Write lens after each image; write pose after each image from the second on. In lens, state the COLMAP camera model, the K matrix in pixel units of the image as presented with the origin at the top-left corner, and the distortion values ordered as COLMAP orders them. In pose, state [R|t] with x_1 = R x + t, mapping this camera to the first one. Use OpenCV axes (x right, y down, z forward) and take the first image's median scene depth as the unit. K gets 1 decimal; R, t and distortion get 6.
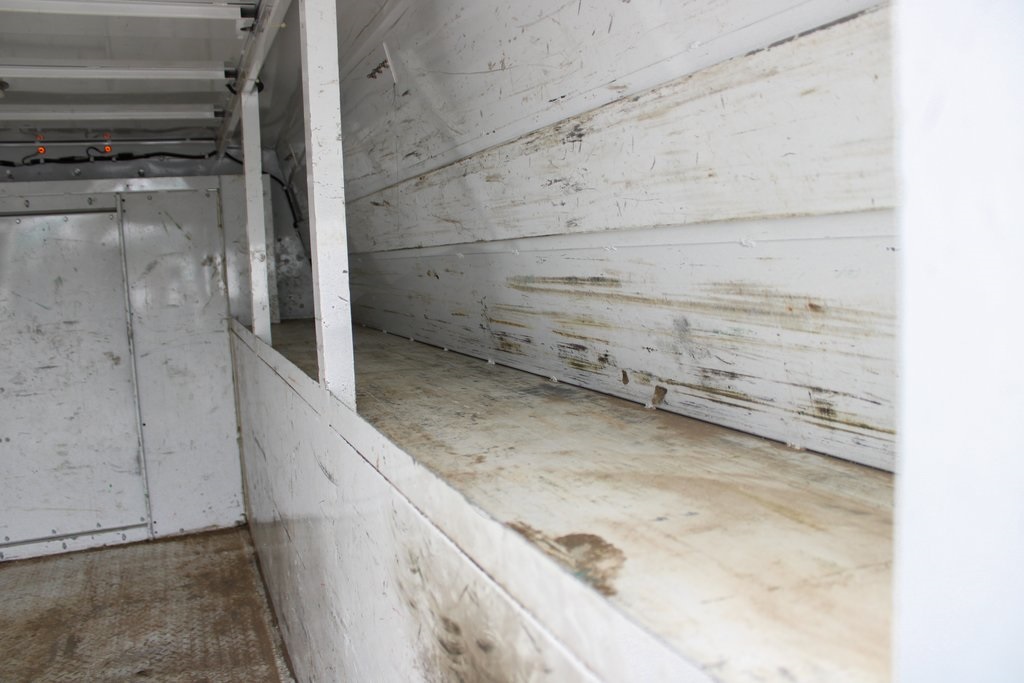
lens RADIAL K [[848.7, 0, 509.5], [0, 848.7, 345.8], [0, 0, 1]] dist [-0.106915, 0.028683]
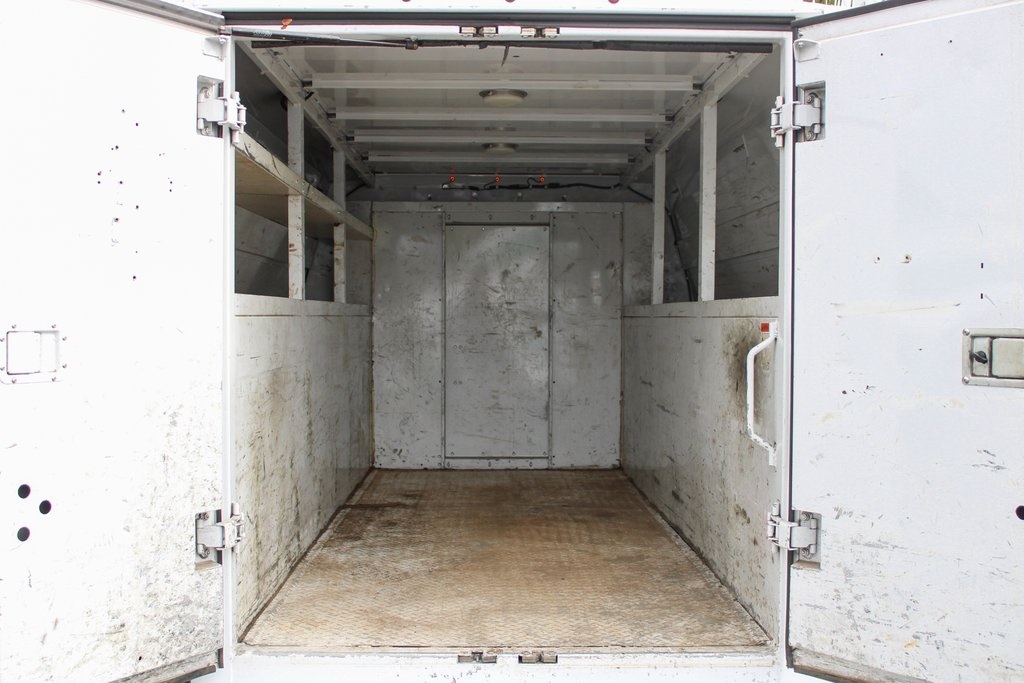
lens RADIAL K [[1166.8, 0, 508.9], [0, 1166.8, 339.0], [0, 0, 1]] dist [-0.133765, 0.000000]
pose [[0.933239, 0.062801, -0.353723, 0.158973], [-0.091121, 0.993783, -0.063968, 0.153212], [0.347507, 0.091929, 0.933160, -0.804539]]
